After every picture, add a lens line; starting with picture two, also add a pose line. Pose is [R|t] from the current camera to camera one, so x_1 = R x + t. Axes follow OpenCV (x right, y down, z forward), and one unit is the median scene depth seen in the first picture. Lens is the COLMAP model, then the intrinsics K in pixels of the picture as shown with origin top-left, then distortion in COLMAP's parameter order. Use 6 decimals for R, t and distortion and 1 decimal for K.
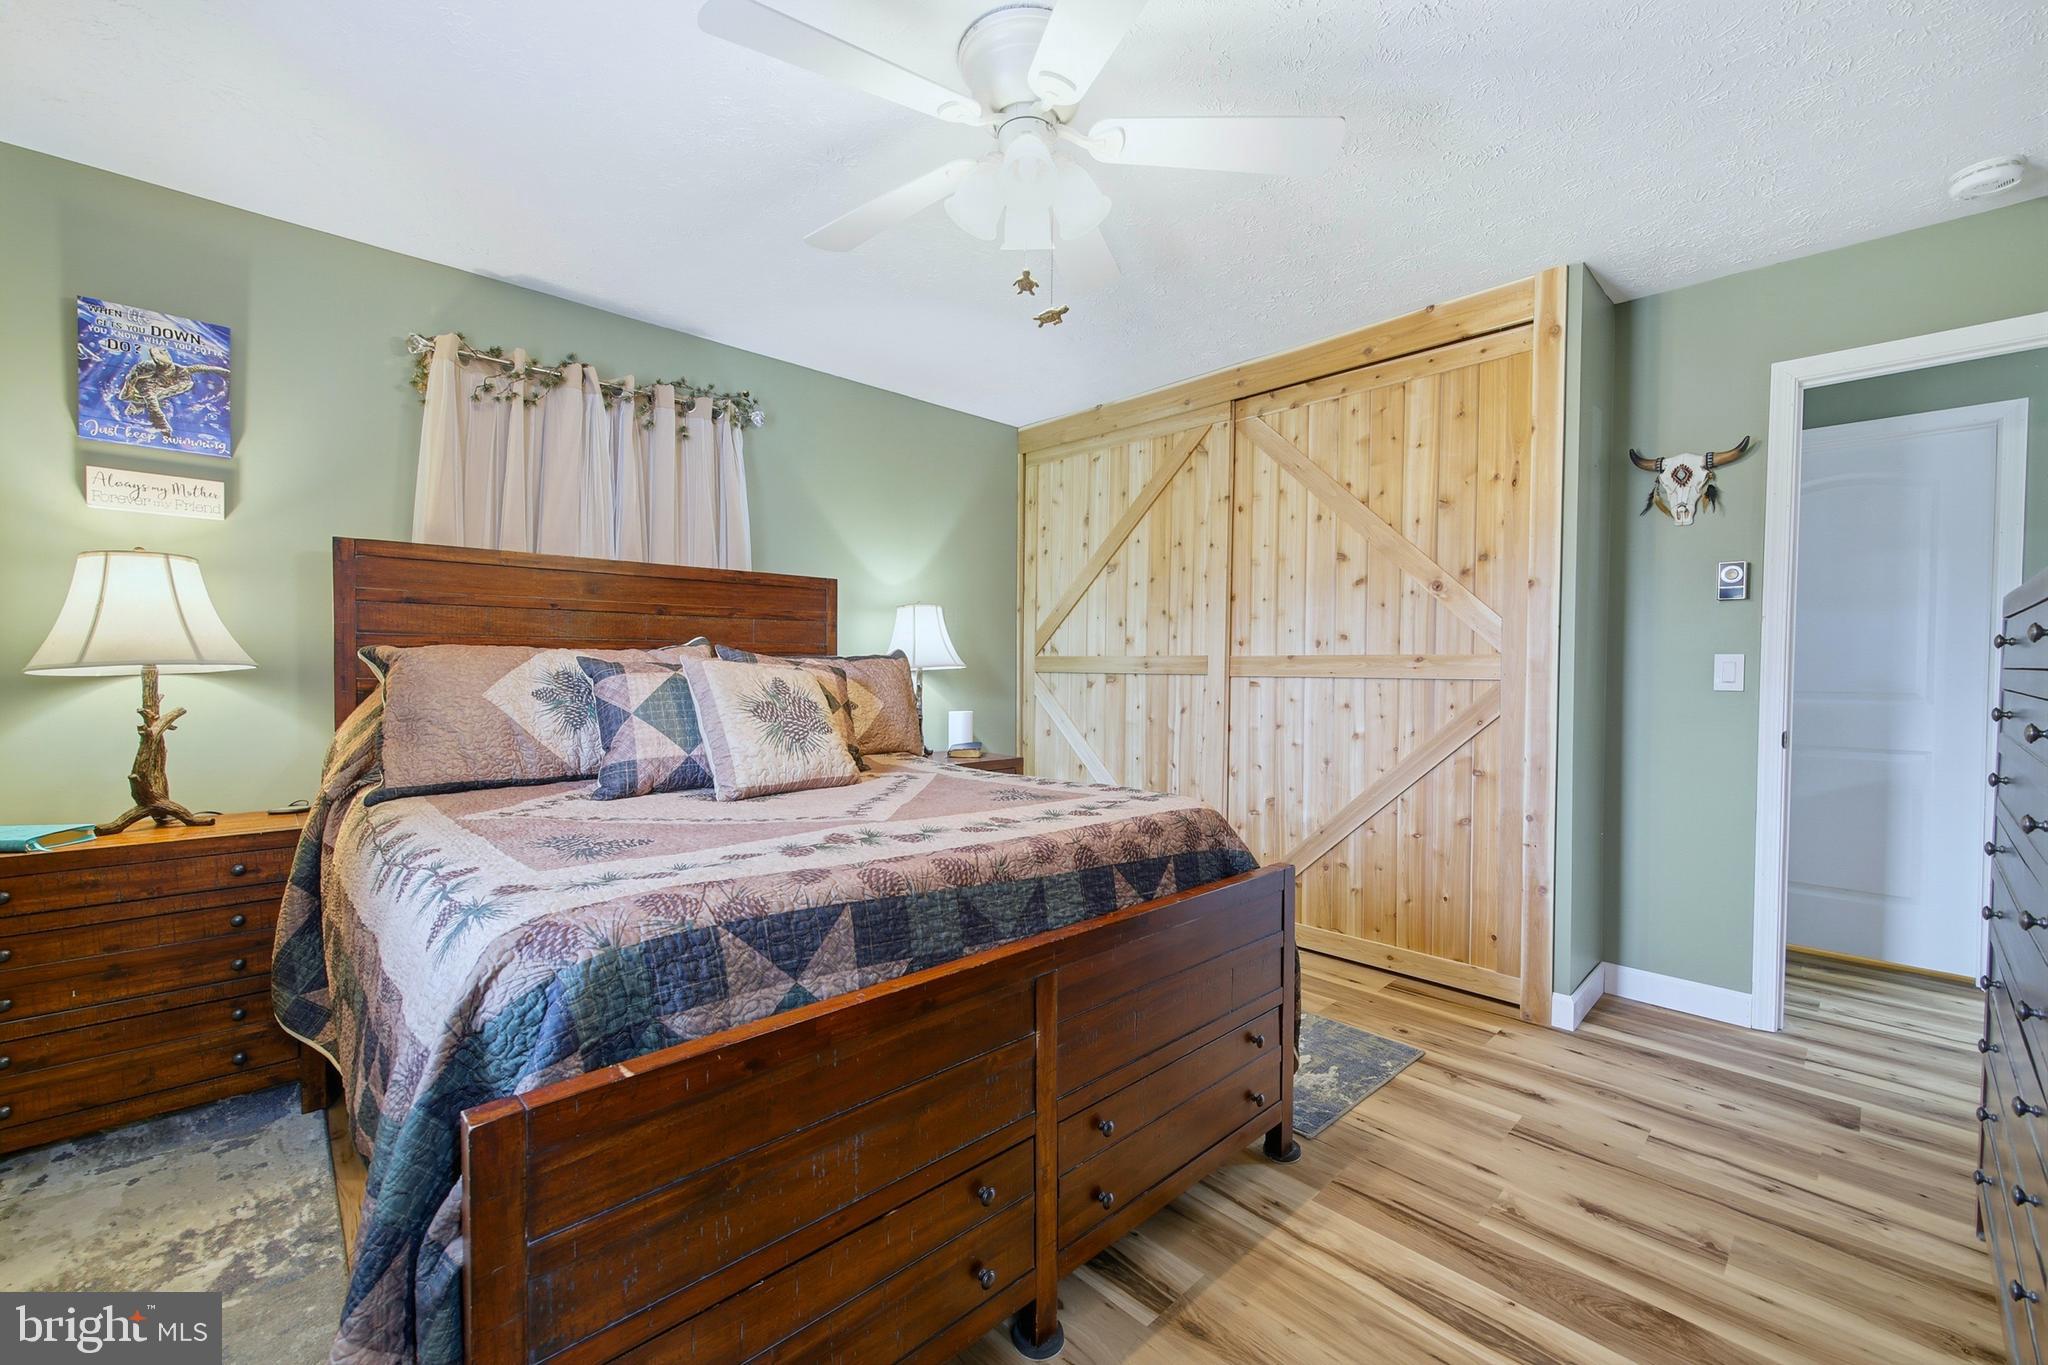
lens RADIAL K [[827.6, 0, 1027.9], [0, 827.6, 680.0], [0, 0, 1]] dist [0.002130, -0.000009]
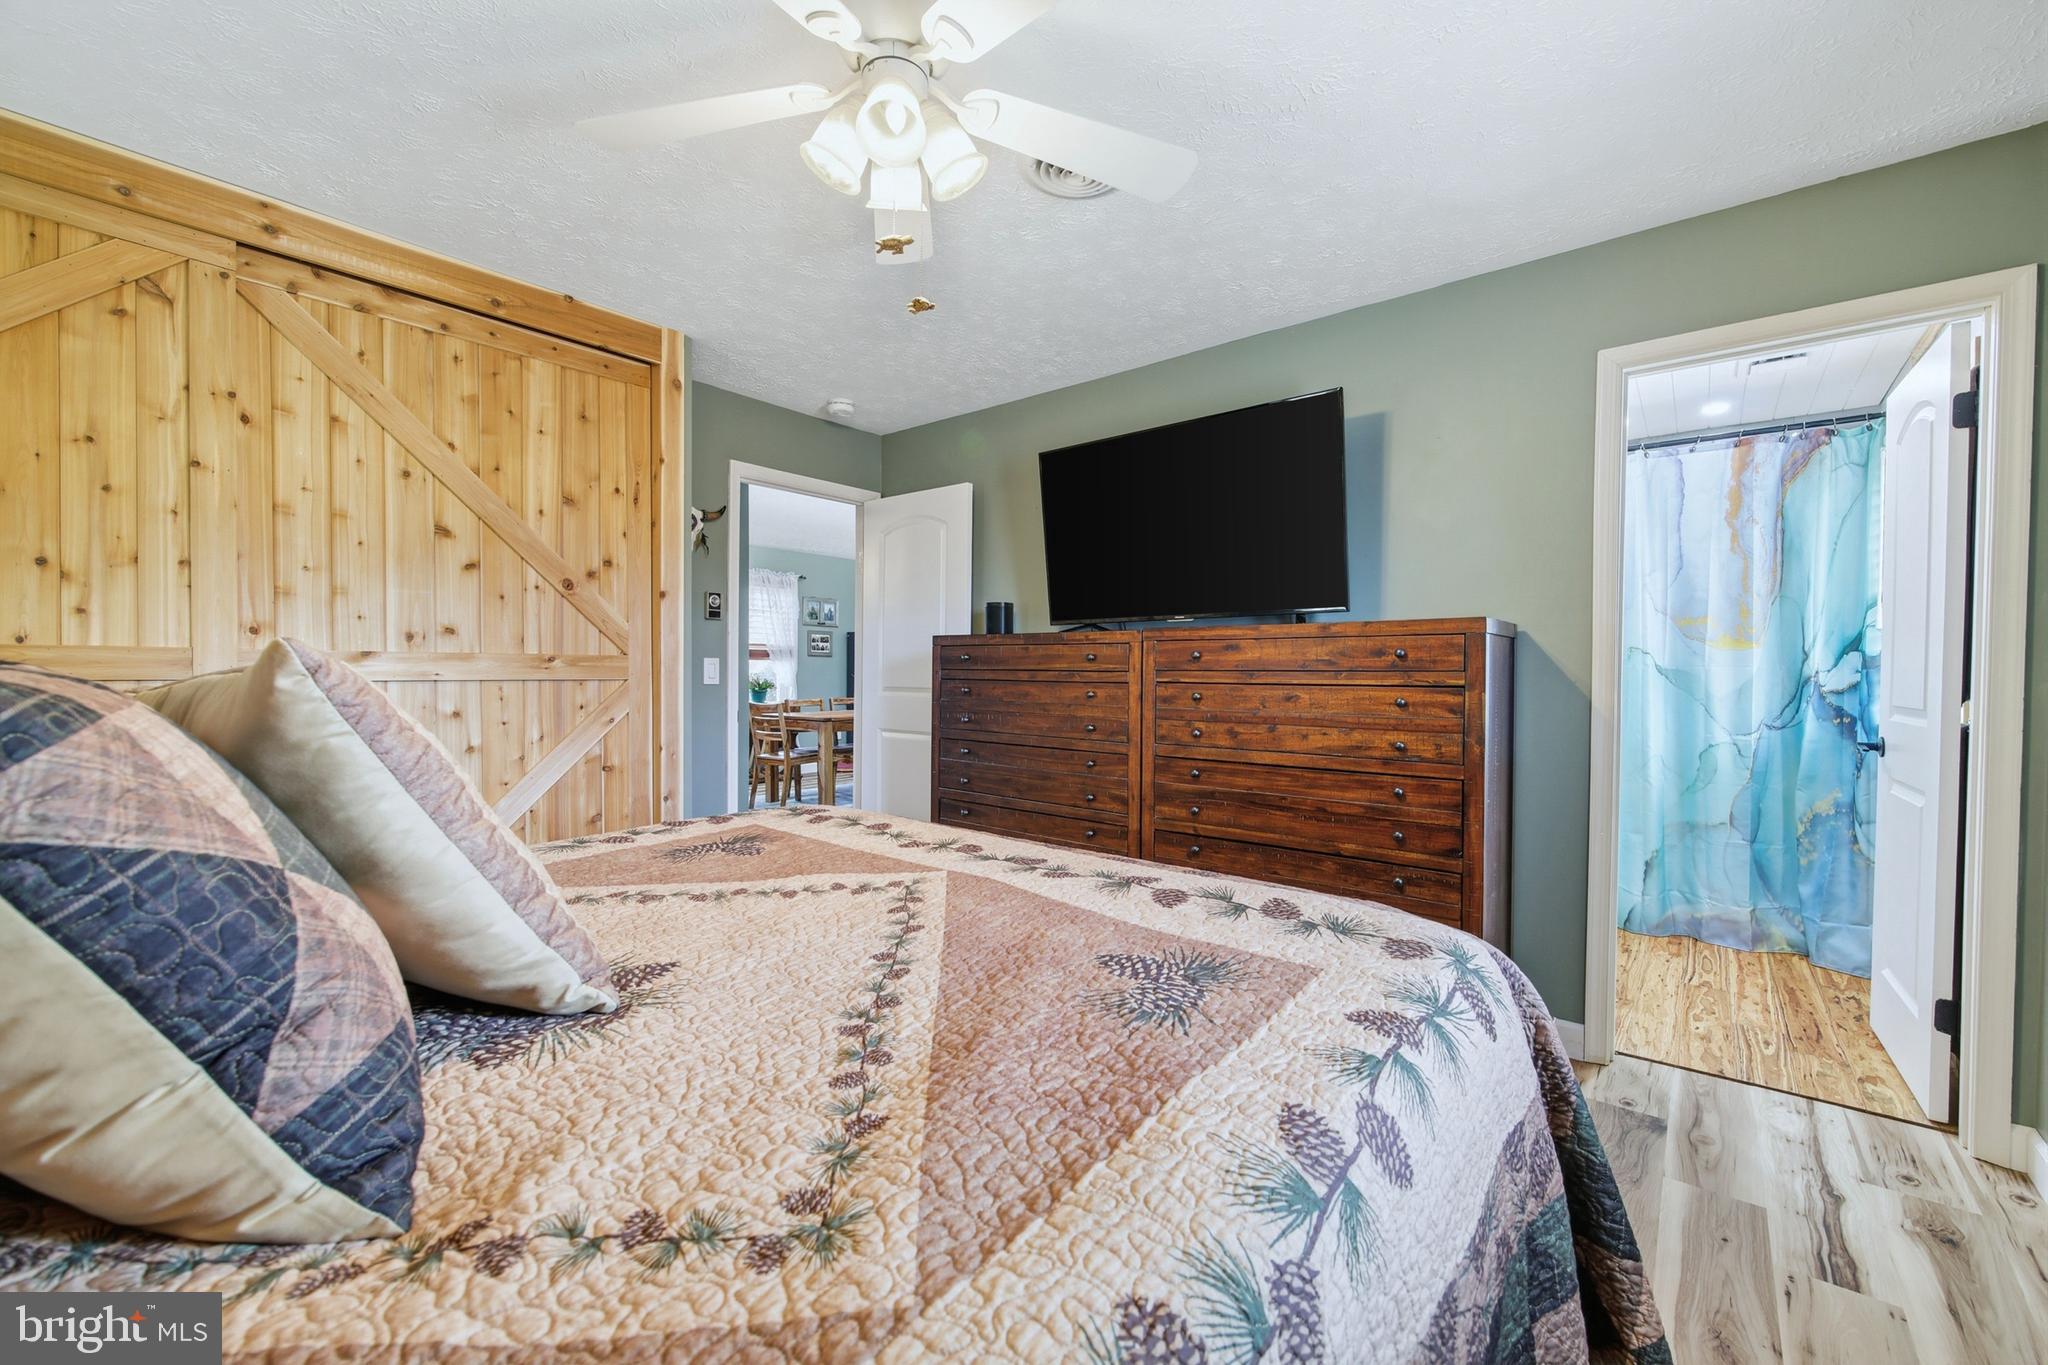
lens RADIAL K [[827.6, 0, 1021.7], [0, 827.6, 679.5], [0, 0, 1]] dist [0.002130, -0.000009]
pose [[-0.112539, -0.016333, 0.993513, -0.523875], [0.013487, 0.999748, 0.017964, -0.011176], [-0.993556, 0.015422, -0.112290, 0.561929]]
